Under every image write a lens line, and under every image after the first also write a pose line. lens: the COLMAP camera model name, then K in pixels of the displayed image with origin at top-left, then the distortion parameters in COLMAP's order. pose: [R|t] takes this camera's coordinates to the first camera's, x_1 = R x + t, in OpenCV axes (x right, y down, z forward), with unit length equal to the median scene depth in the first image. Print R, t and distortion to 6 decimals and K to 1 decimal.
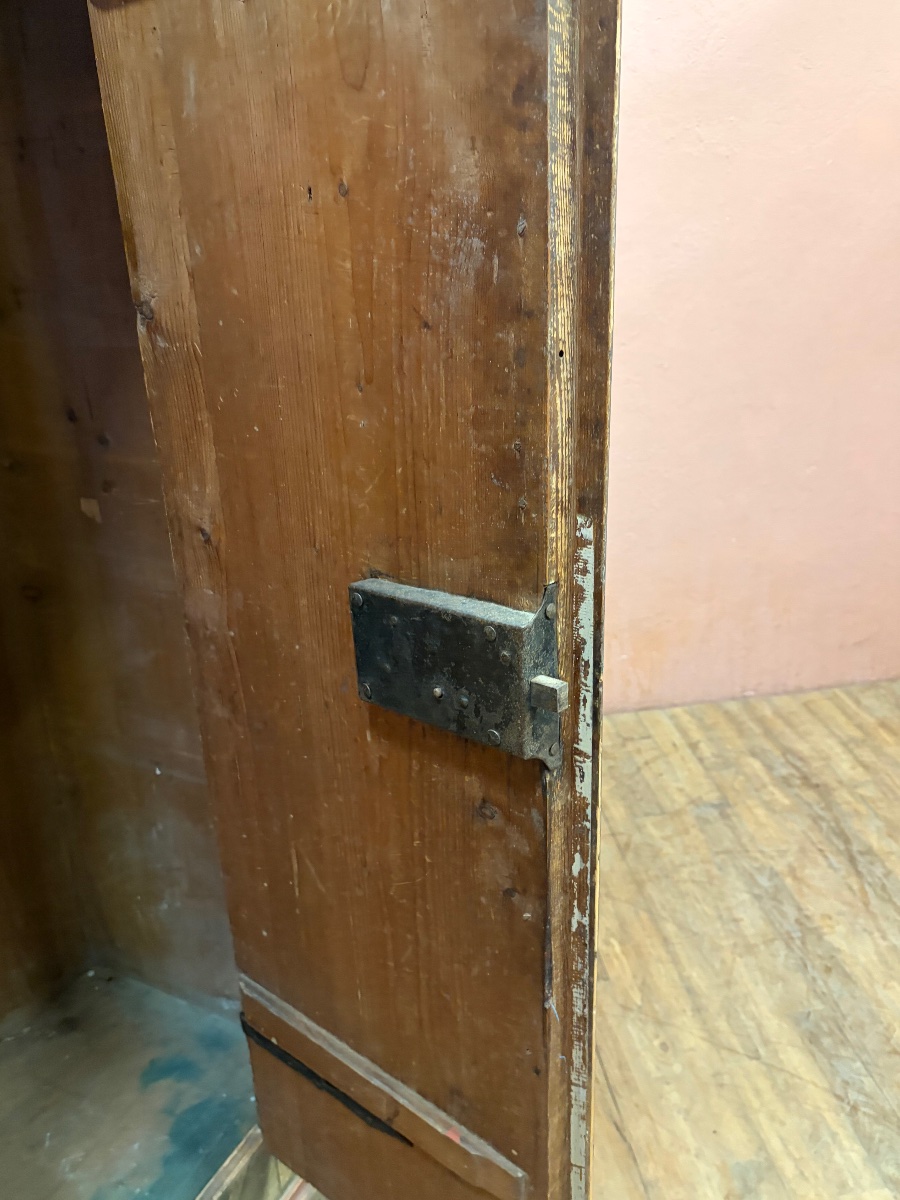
lens RADIAL K [[919.7, 0, 450.0], [0, 919.7, 600.0], [0, 0, 1]] dist [-0.000187, -0.014987]
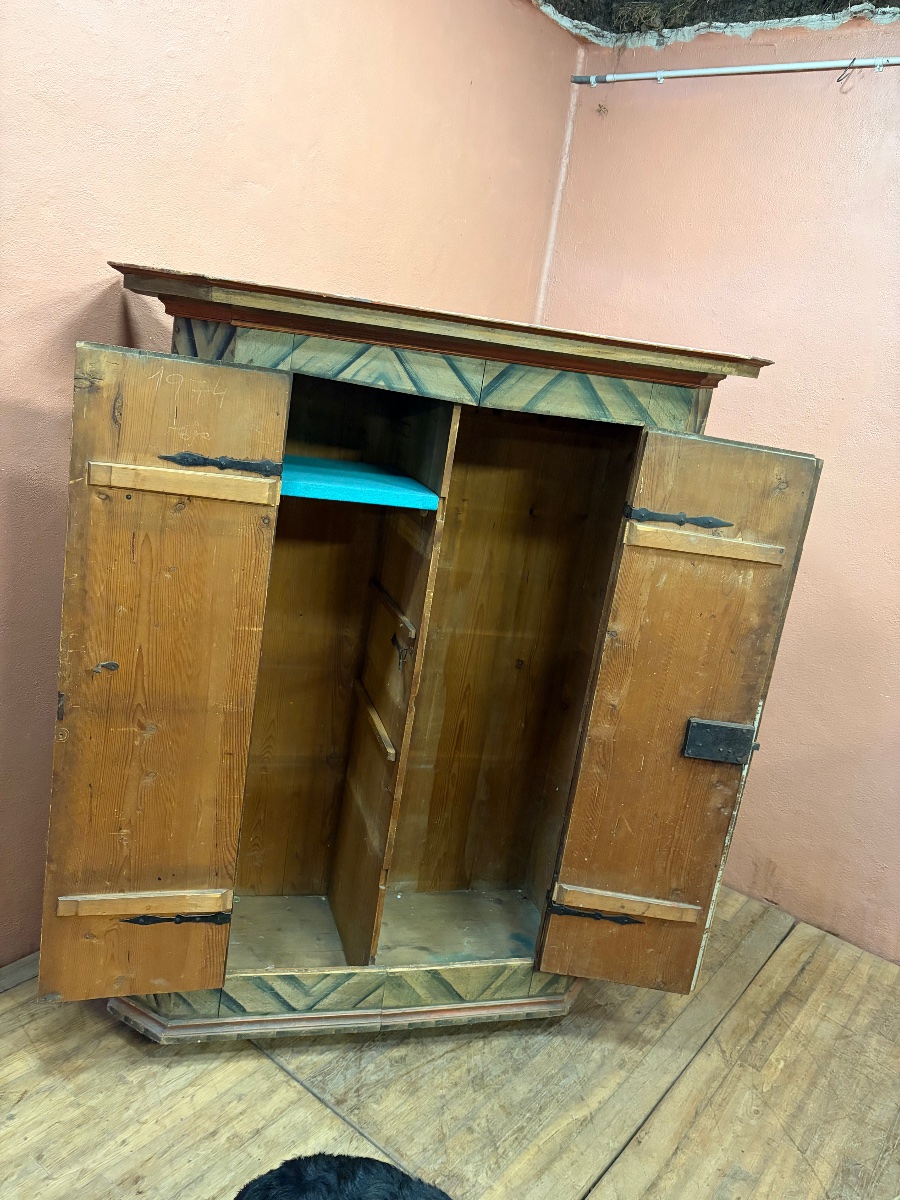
lens RADIAL K [[918.4, 0, 450.0], [0, 918.4, 600.0], [0, 0, 1]] dist [-0.005497, -0.006489]
pose [[0.799542, -0.003691, 0.600599, -3.043078], [0.048150, 0.997156, -0.057971, -0.327613], [-0.598677, 0.075268, 0.797446, -1.266807]]
